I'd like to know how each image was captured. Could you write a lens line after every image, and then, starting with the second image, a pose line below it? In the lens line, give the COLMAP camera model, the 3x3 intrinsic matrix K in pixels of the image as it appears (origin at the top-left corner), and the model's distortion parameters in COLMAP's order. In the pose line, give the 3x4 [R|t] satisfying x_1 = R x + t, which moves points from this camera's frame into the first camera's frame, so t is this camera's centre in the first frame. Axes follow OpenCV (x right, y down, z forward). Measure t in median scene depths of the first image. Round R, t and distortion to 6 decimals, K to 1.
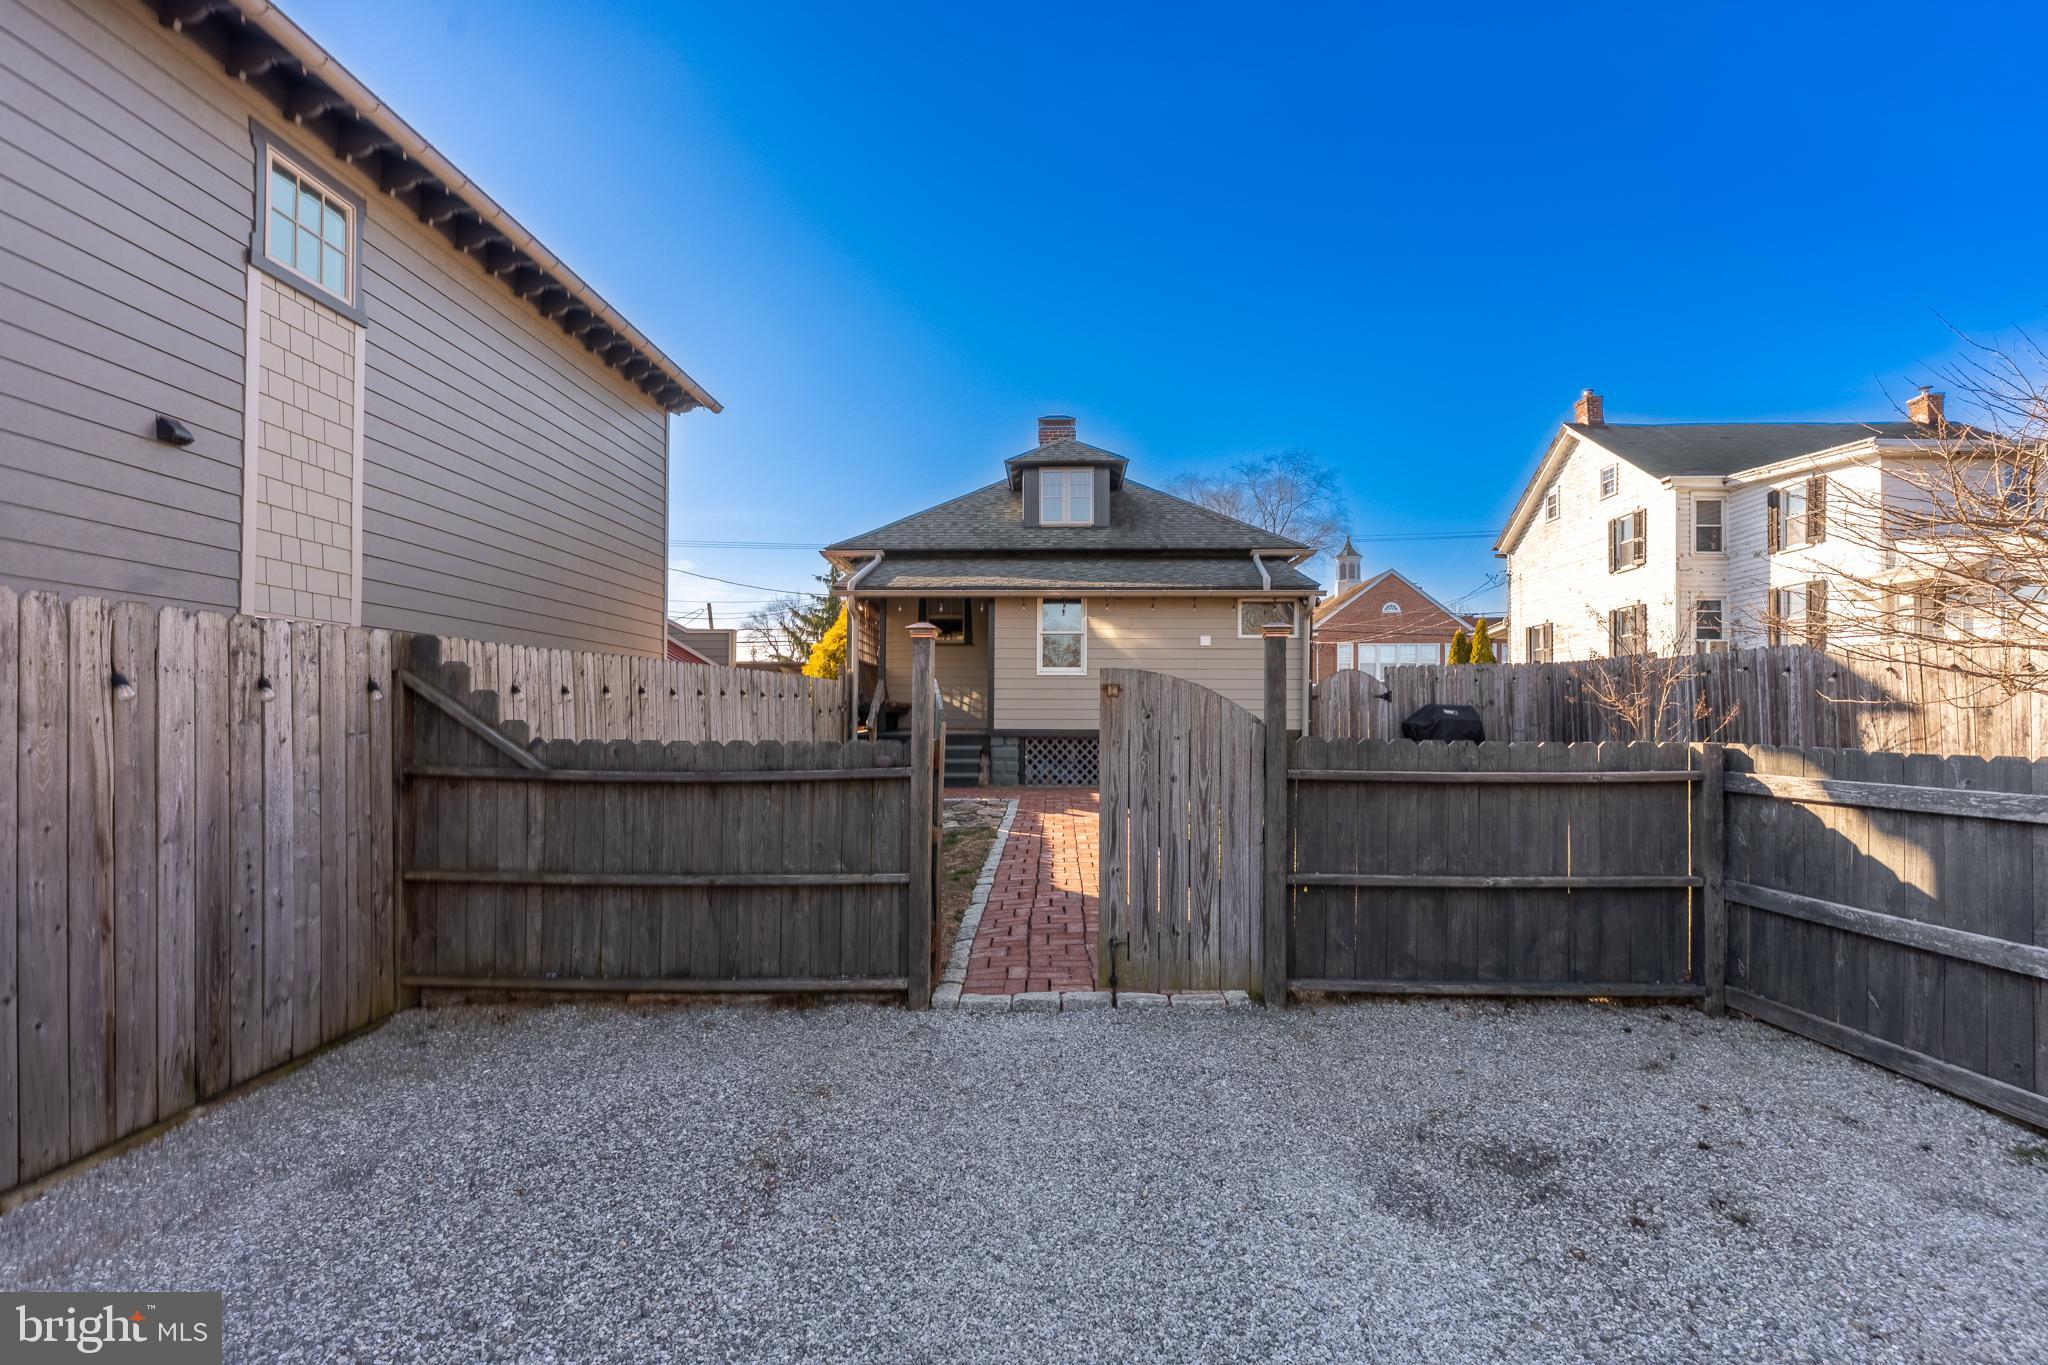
lens RADIAL K [[927.7, 0, 1011.5], [0, 927.7, 724.8], [0, 0, 1]] dist [0.000839, 0.001386]
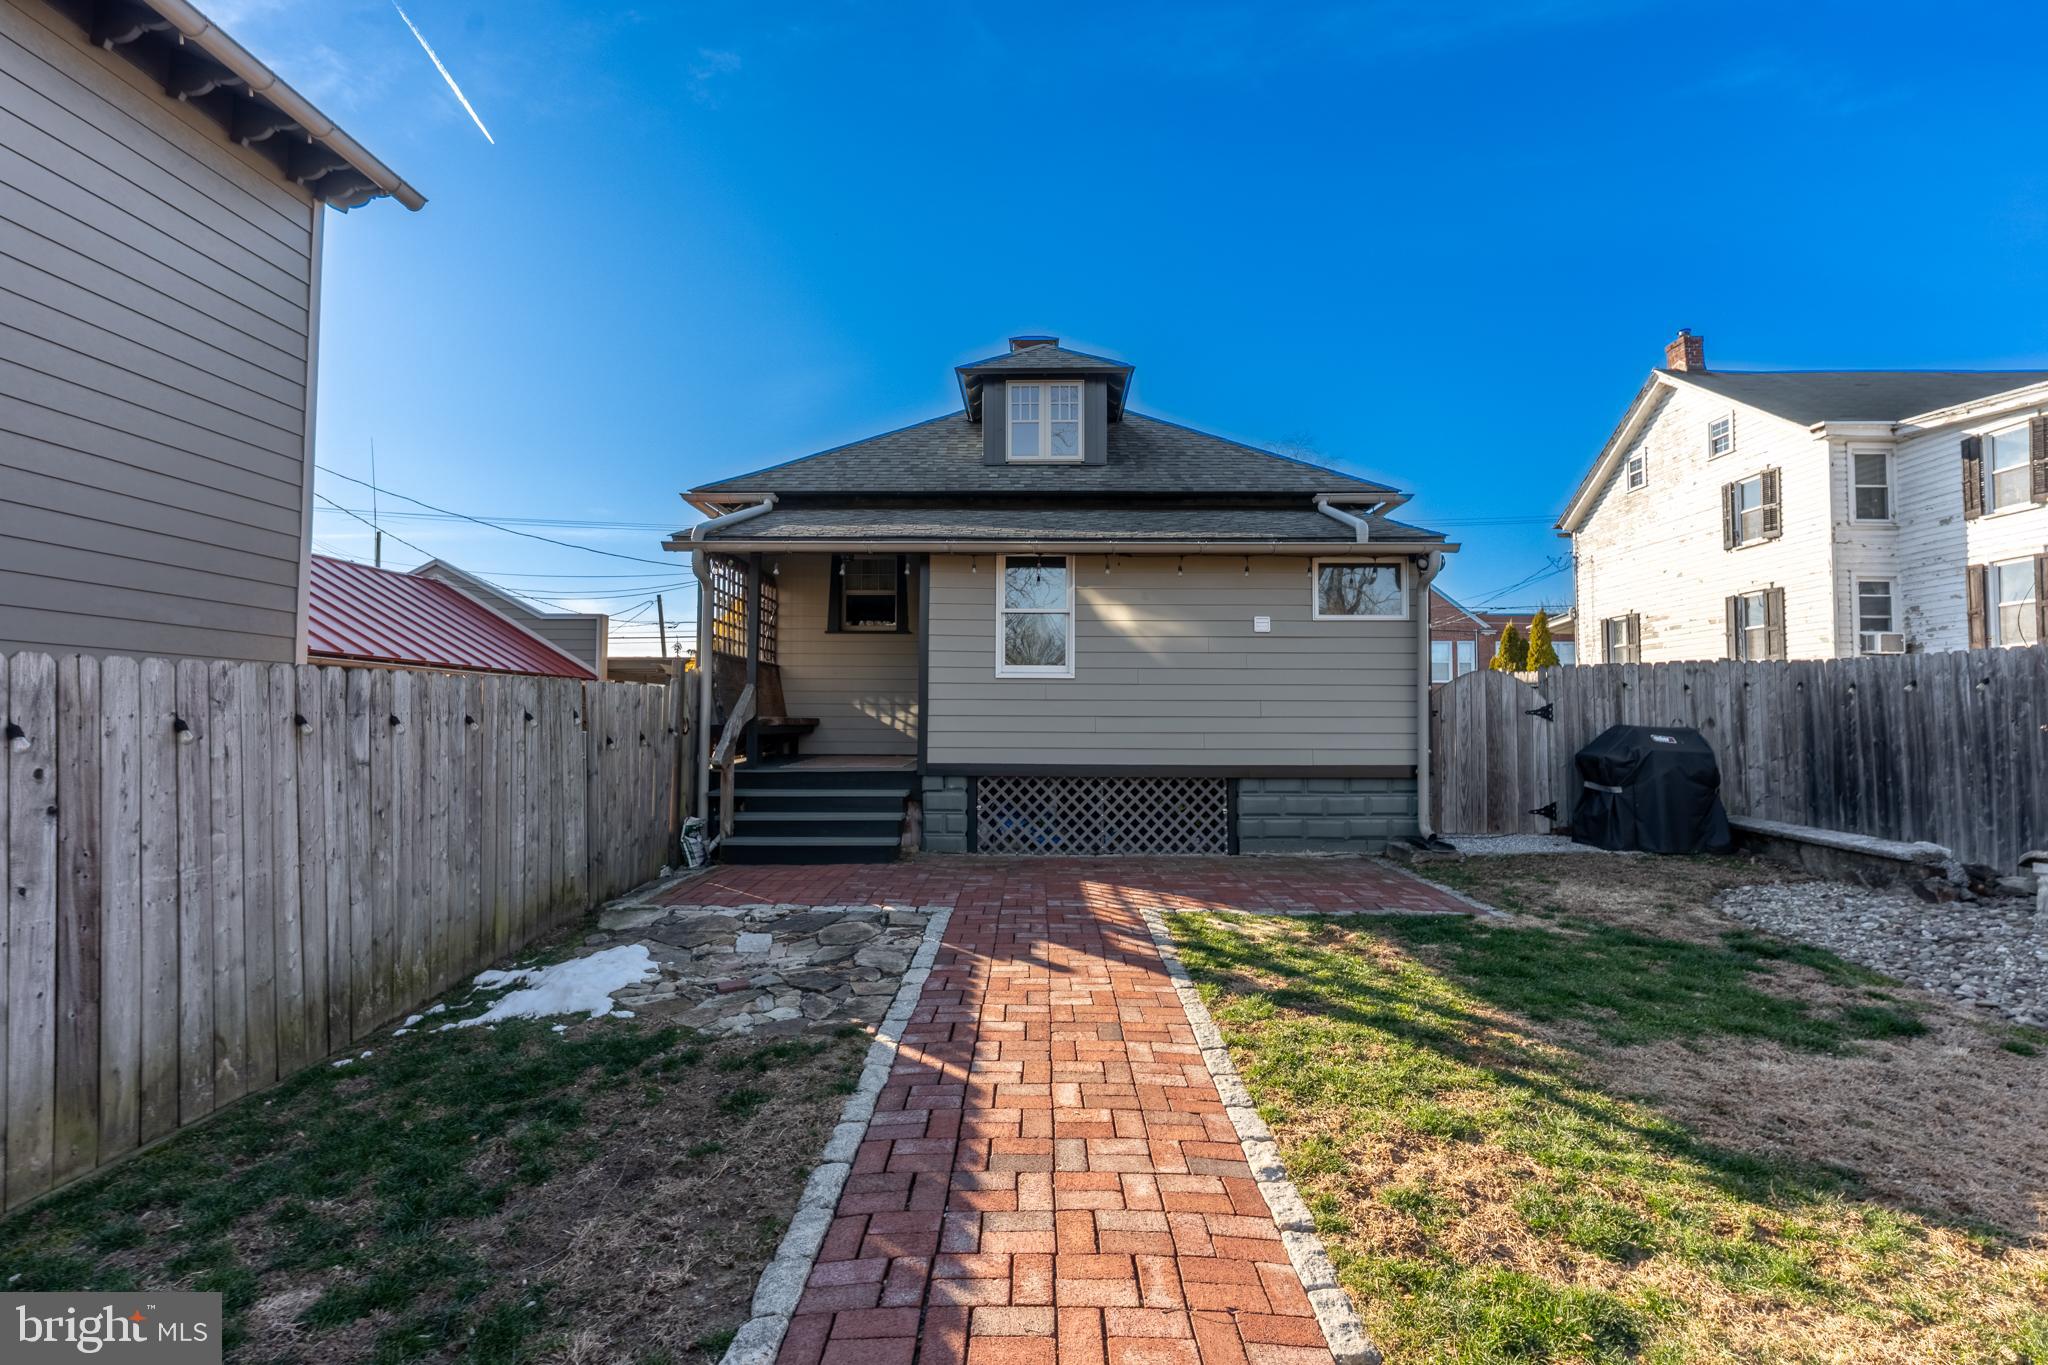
lens RADIAL K [[927.7, 0, 1038.8], [0, 927.7, 675.4], [0, 0, 1]] dist [0.000839, 0.001386]
pose [[0.999016, 0.002066, 0.044298, 0.024068], [0.000247, 0.998639, -0.052152, -0.018628], [-0.044345, 0.052111, 0.997656, 0.311461]]
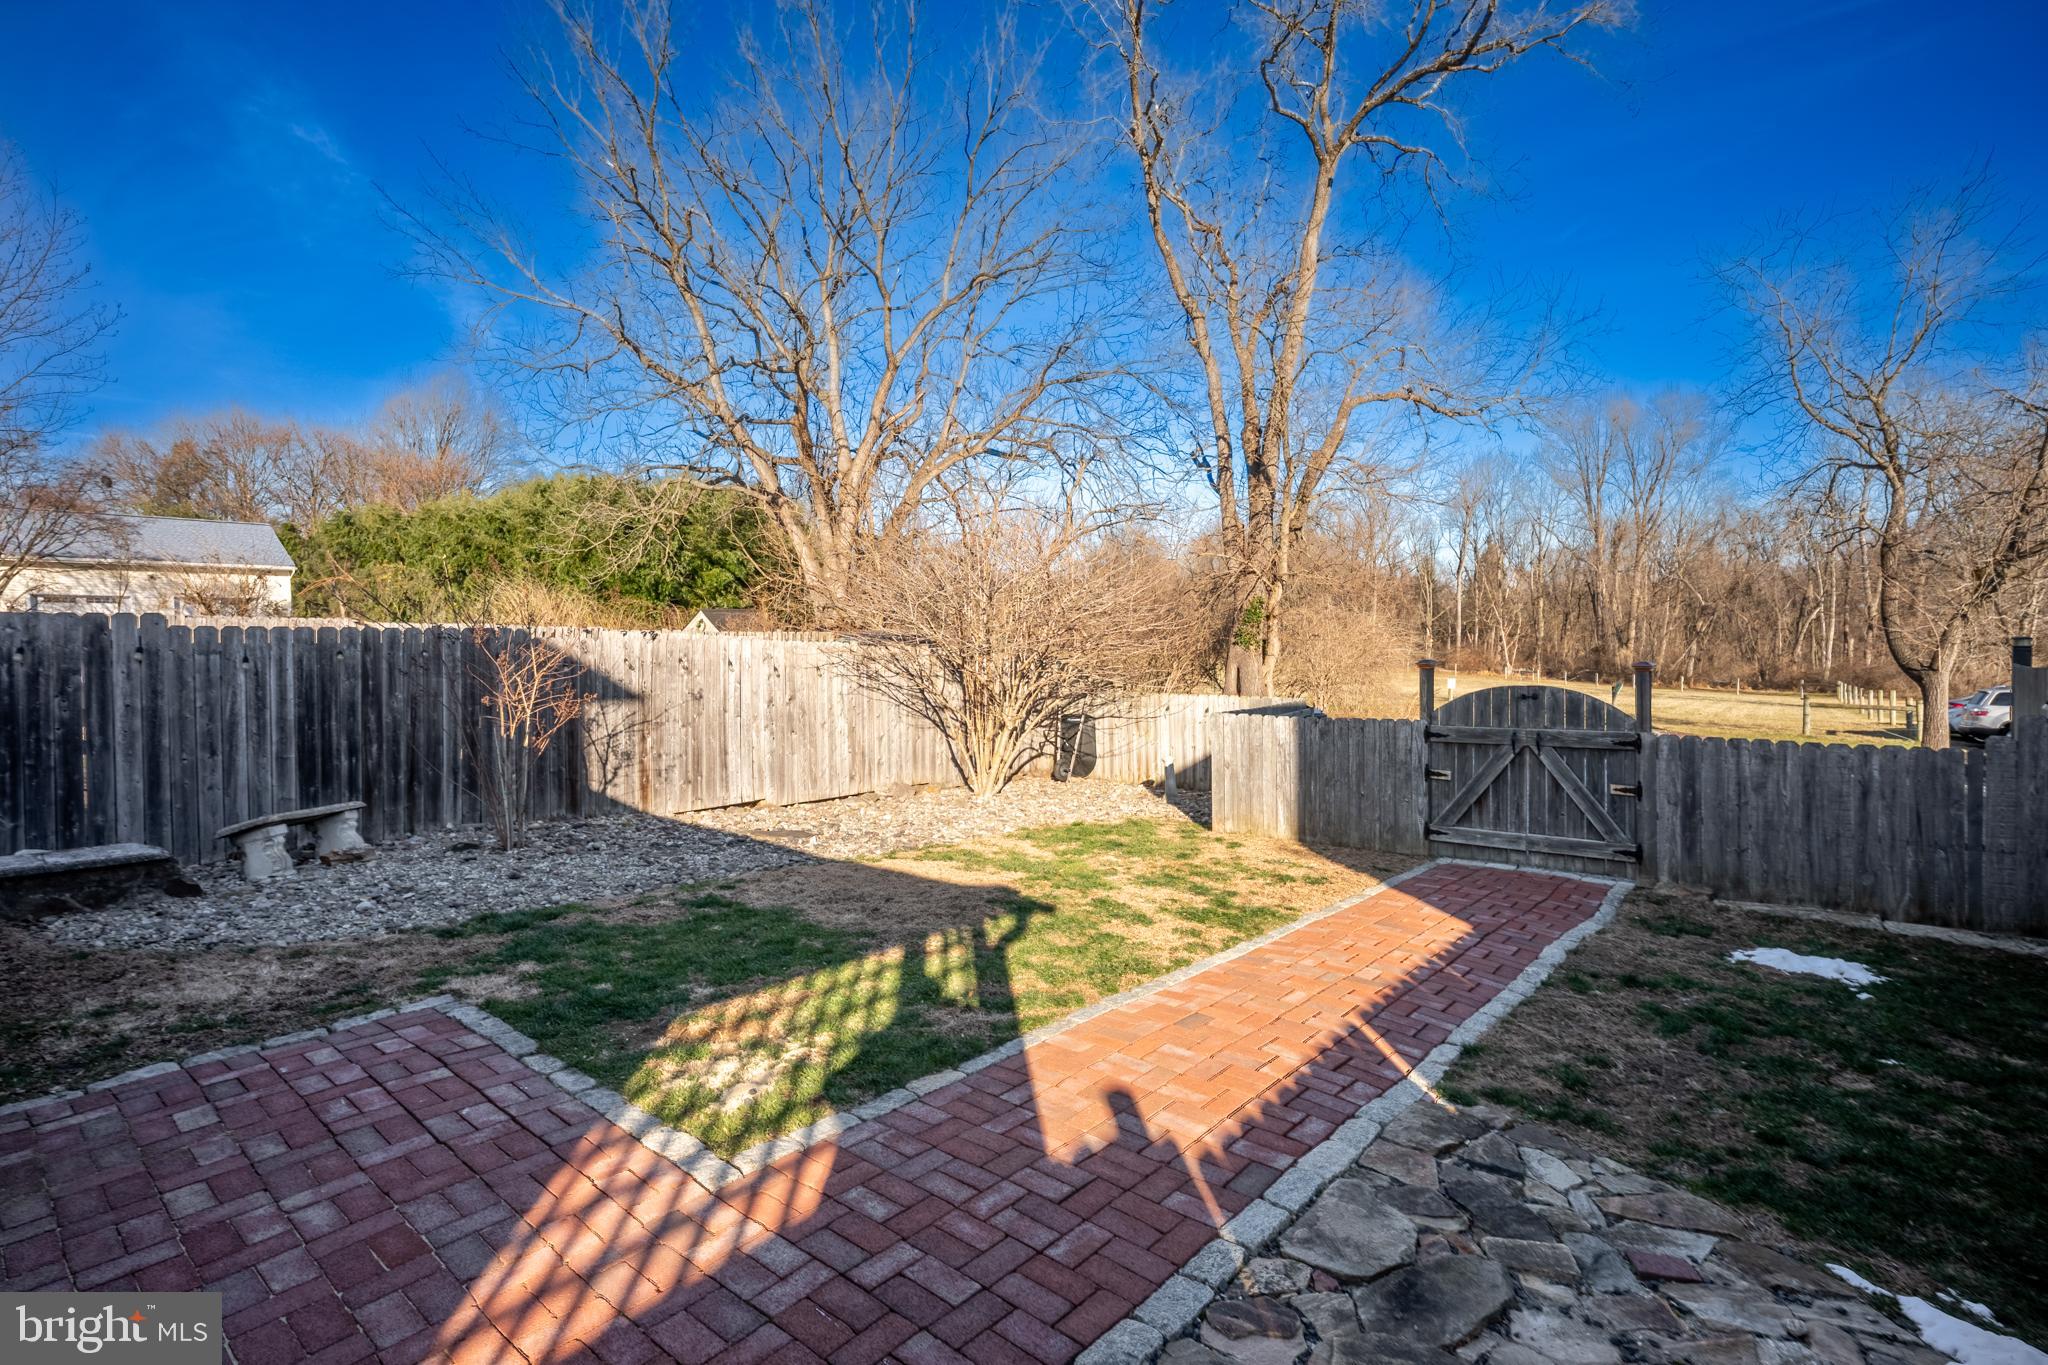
lens RADIAL K [[927.7, 0, 1084.7], [0, 927.7, 669.6], [0, 0, 1]] dist [0.000839, 0.001386]
pose [[-0.813808, -0.017632, 0.580866, -0.068462], [0.004741, 0.999305, 0.036976, -0.042959], [-0.581114, 0.032845, -0.813159, 0.791950]]
